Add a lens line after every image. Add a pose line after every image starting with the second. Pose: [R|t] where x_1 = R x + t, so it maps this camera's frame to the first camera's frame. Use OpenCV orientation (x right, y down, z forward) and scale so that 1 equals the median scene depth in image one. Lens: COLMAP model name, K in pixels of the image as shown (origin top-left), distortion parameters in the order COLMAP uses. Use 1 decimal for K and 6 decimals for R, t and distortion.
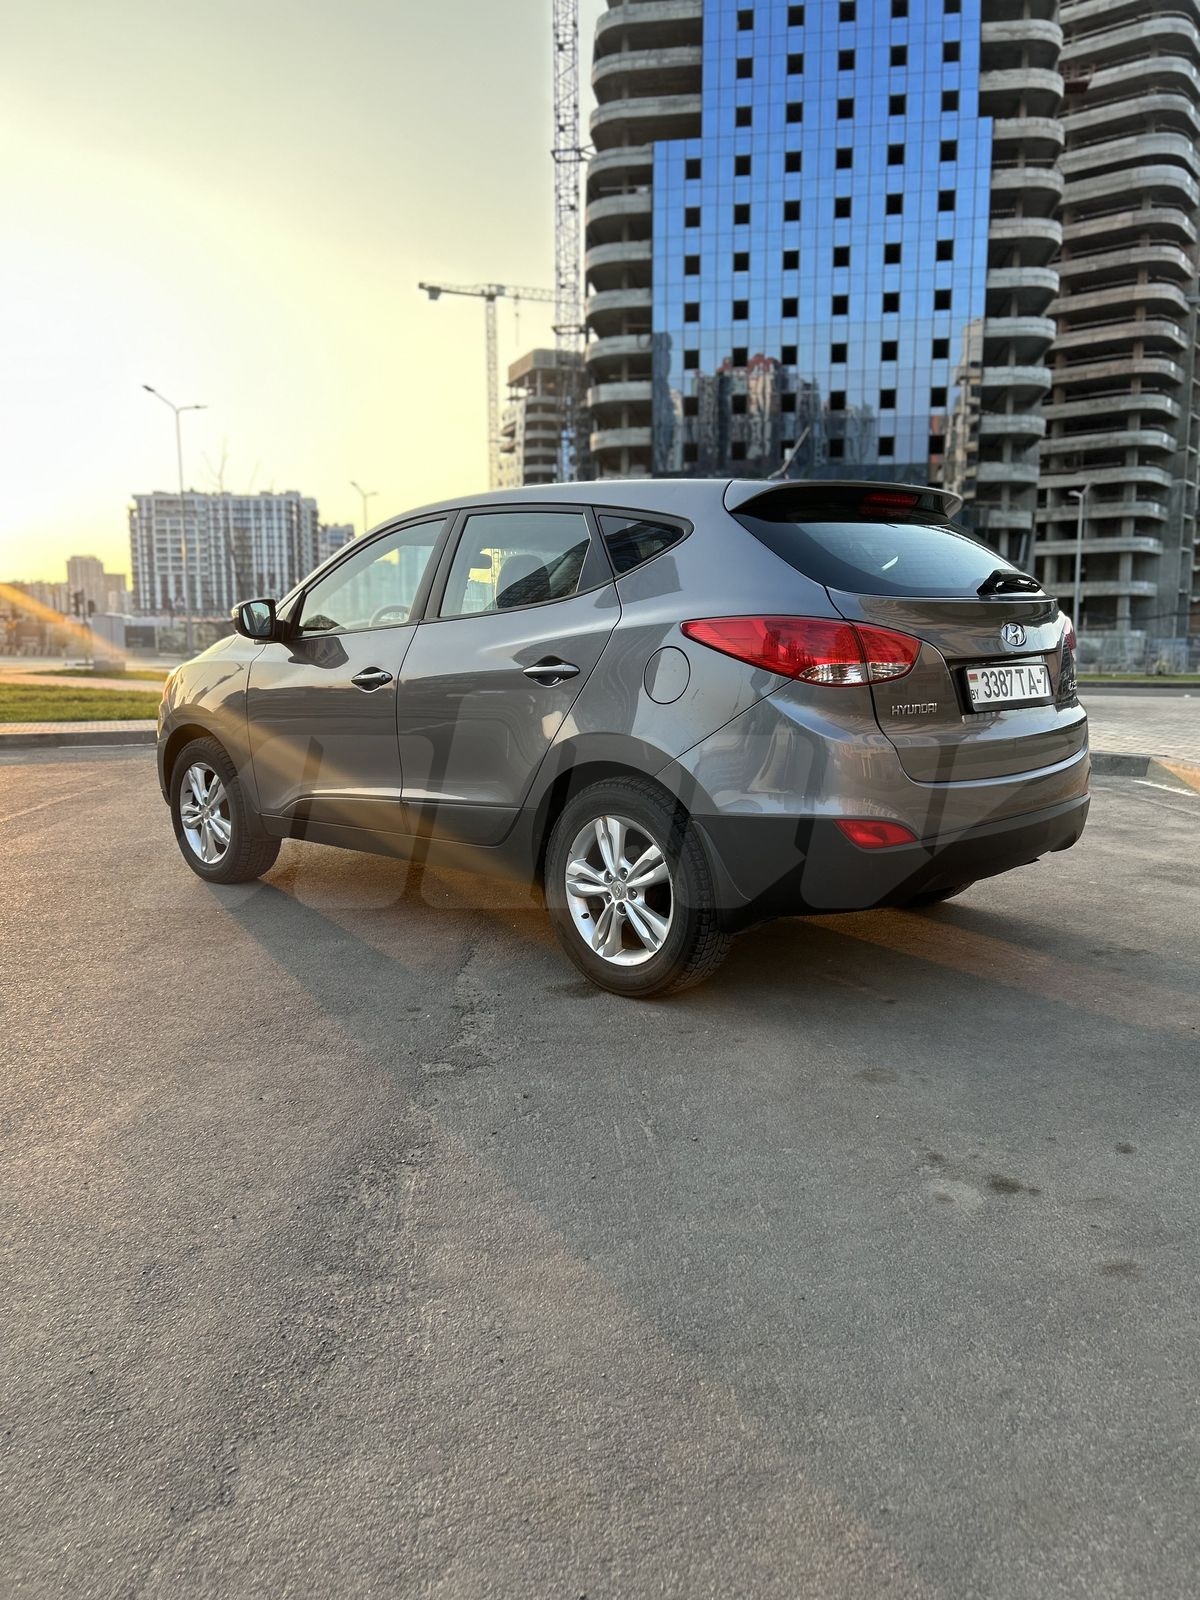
lens RADIAL K [[1204.4, 0, 598.2], [0, 1204.4, 813.2], [0, 0, 1]] dist [0.053565, -0.057616]
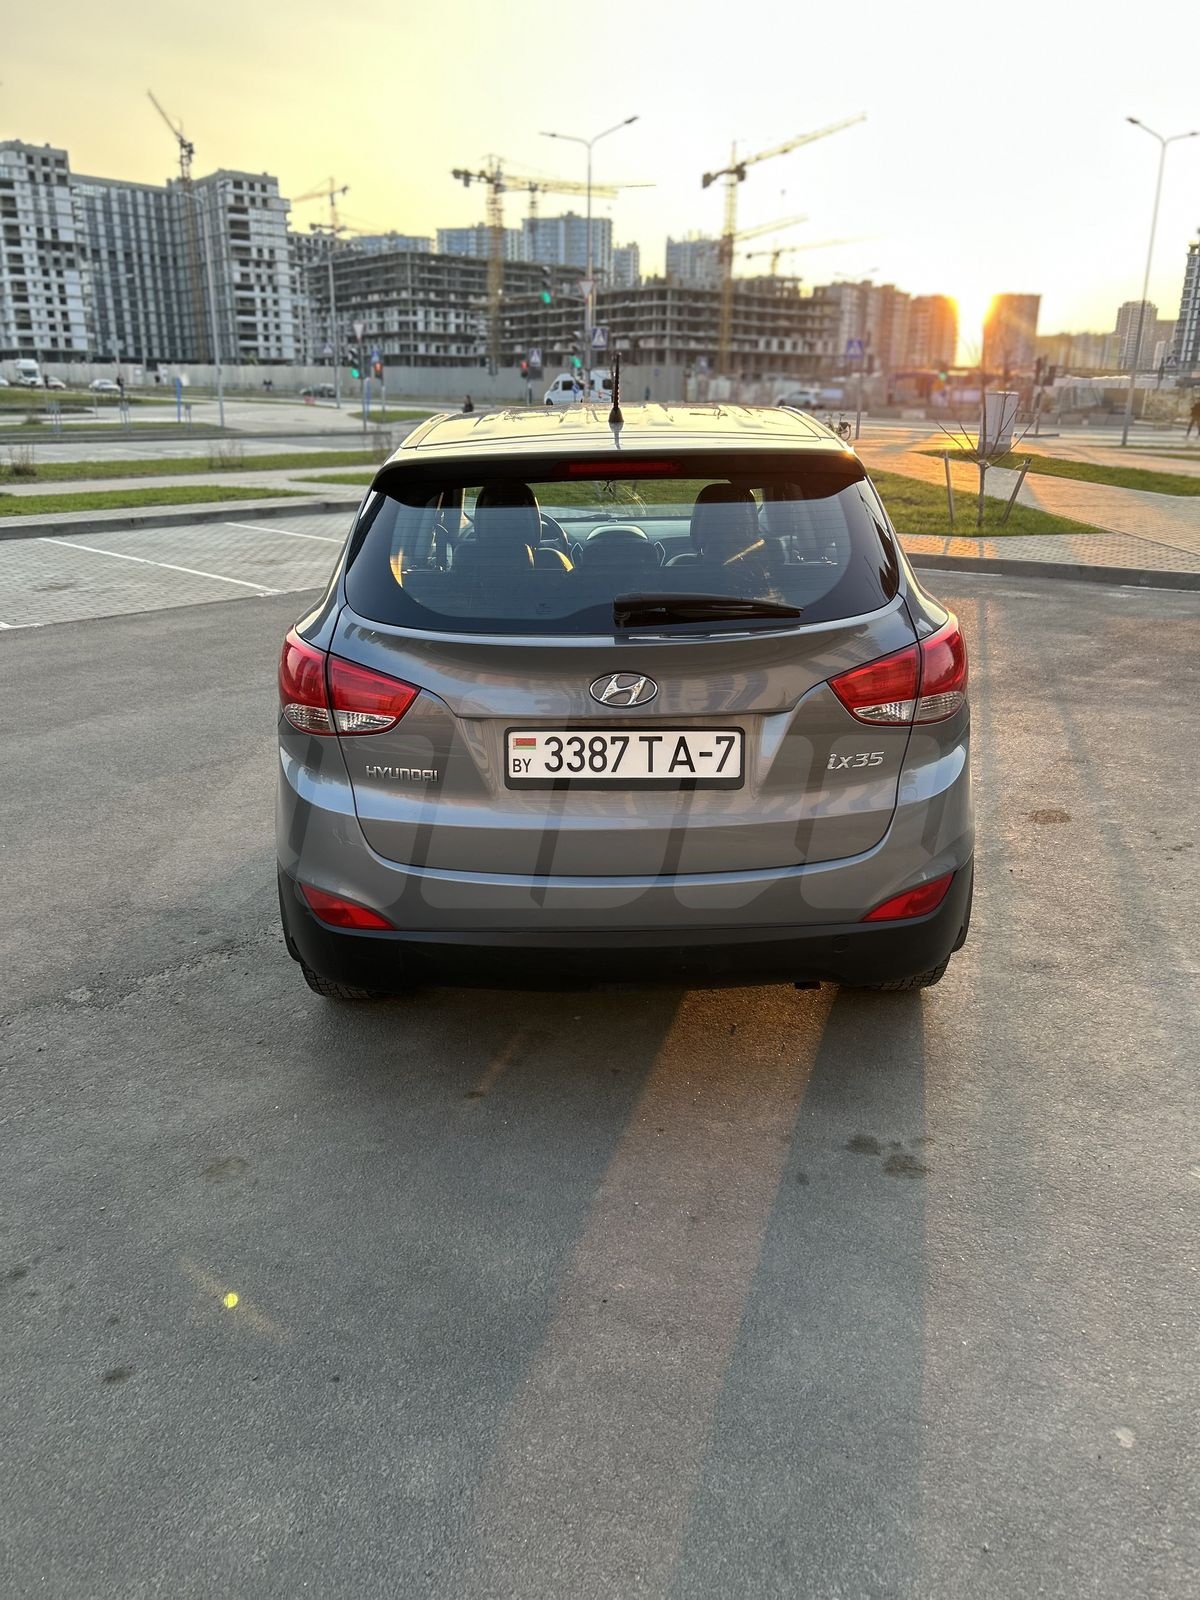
lens RADIAL K [[1204.4, 0, 602.3], [0, 1204.4, 807.2], [0, 0, 1]] dist [0.053565, -0.057616]
pose [[0.697191, 0.234028, -0.677610, 0.796838], [-0.103095, 0.968120, 0.228287, -0.231101], [0.709433, -0.089302, 0.699092, 0.472883]]
